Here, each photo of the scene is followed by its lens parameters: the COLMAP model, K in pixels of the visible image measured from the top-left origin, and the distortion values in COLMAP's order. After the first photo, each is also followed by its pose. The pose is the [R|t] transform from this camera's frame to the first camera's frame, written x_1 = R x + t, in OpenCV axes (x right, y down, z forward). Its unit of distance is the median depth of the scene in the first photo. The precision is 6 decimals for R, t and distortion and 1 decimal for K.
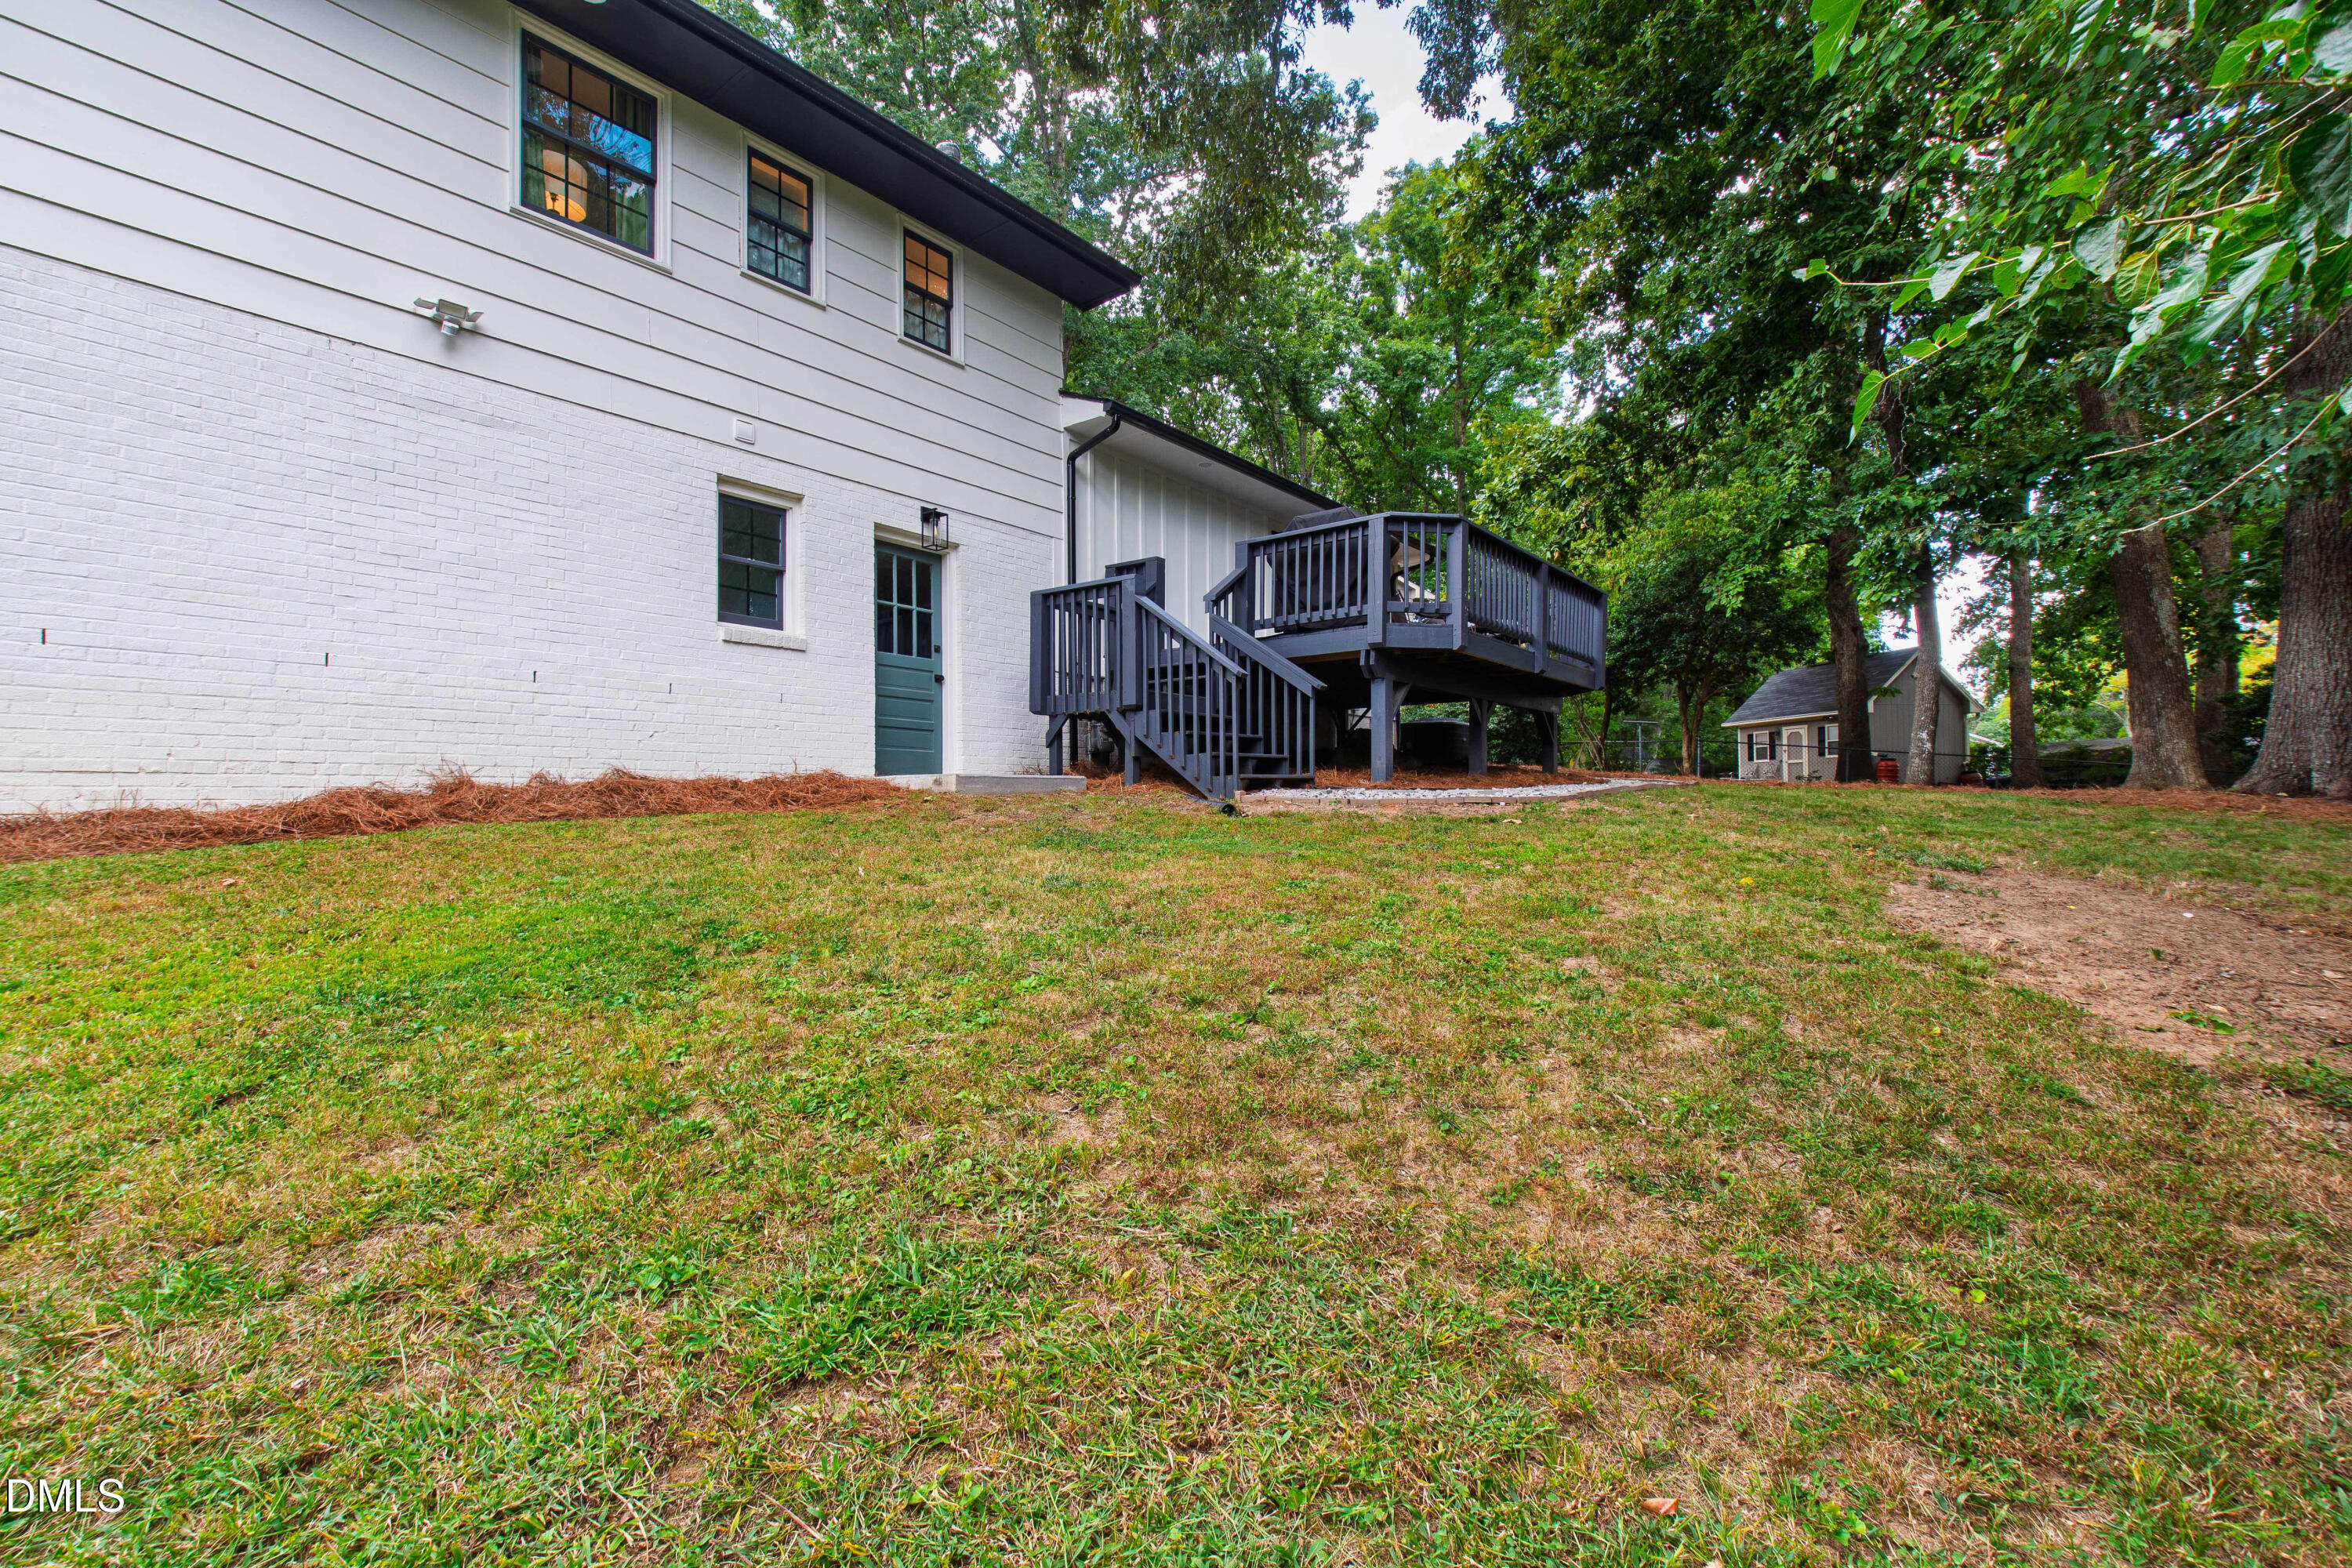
lens RADIAL K [[1014.9, 0, 1176.2], [0, 1014.9, 789.0], [0, 0, 1]] dist [0.001825, -0.000744]
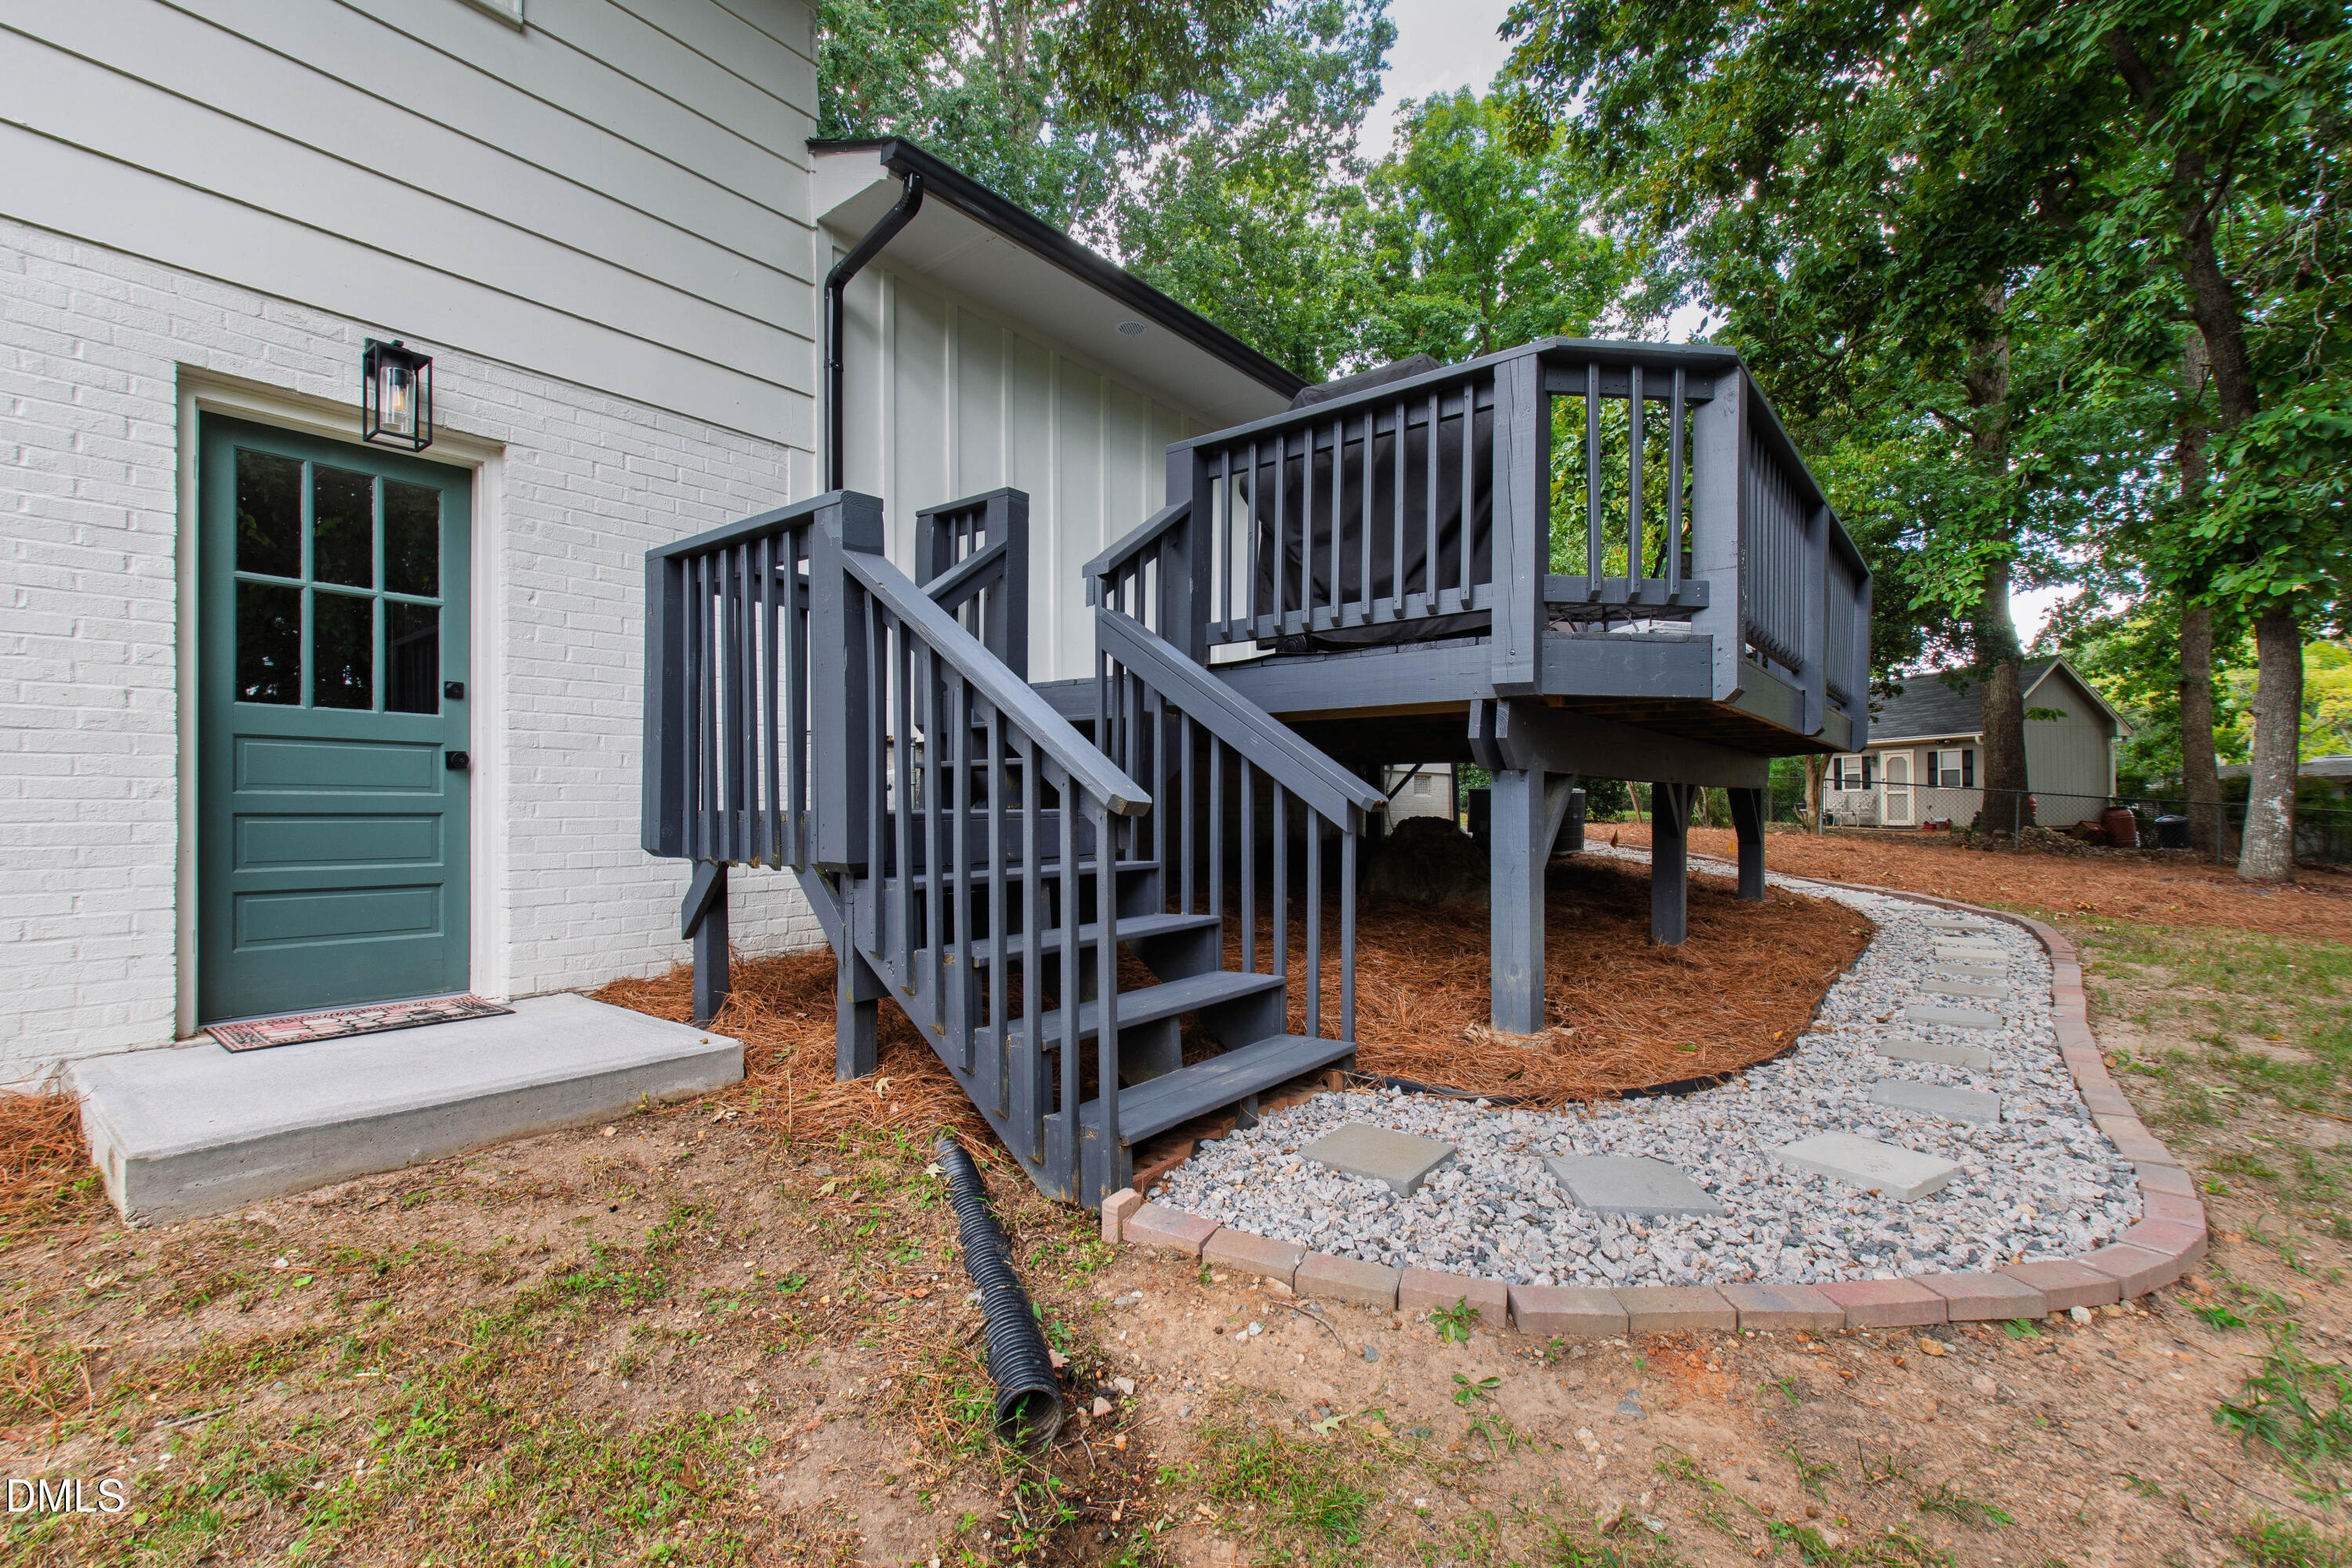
lens RADIAL K [[1014.9, 0, 1175.4], [0, 1014.9, 788.1], [0, 0, 1]] dist [0.001825, -0.000744]
pose [[0.999993, 0.002471, -0.002651, 0.064516], [-0.002477, 0.999994, -0.002358, -0.094990], [0.002646, 0.002365, 0.999994, 0.566620]]
